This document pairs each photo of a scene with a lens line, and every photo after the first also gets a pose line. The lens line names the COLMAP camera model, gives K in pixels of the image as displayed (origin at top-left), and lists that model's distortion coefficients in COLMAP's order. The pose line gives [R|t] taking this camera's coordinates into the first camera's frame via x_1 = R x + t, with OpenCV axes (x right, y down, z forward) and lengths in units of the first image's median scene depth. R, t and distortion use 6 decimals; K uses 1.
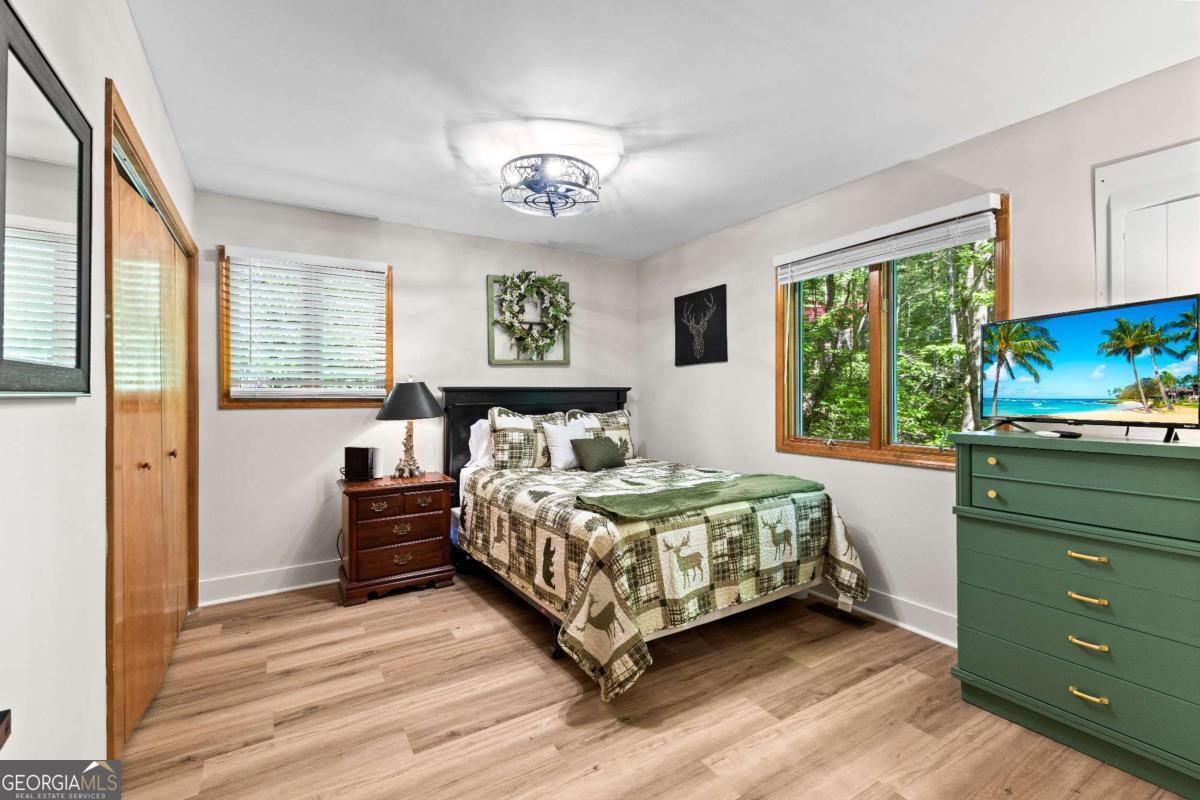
lens RADIAL K [[517.5, 0, 597.2], [0, 517.5, 391.3], [0, 0, 1]] dist [0.010740, -0.002475]
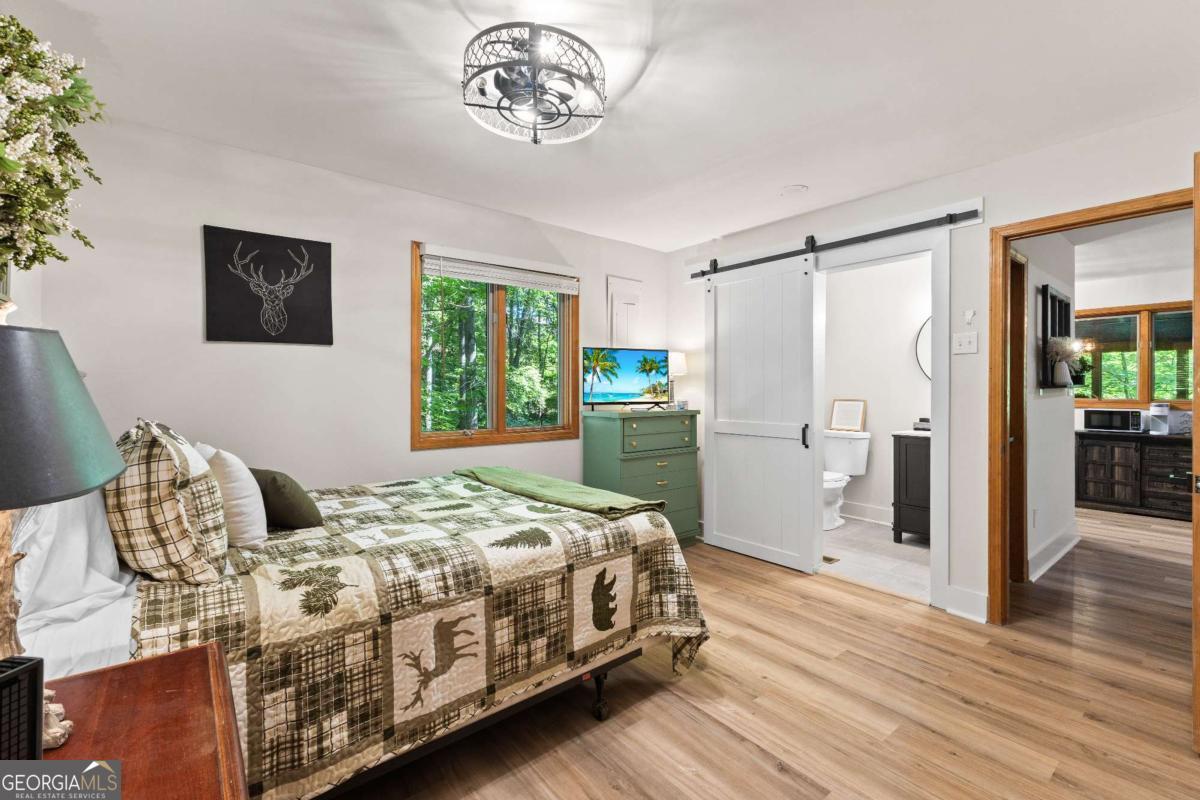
lens RADIAL K [[517.5, 0, 601.3], [0, 517.5, 388.7], [0, 0, 1]] dist [0.010740, -0.002475]
pose [[-0.114840, 0.009399, 0.993340, -0.554807], [-0.008282, 0.999911, -0.010419, 0.009429], [-0.993350, -0.009423, -0.114752, 0.693065]]
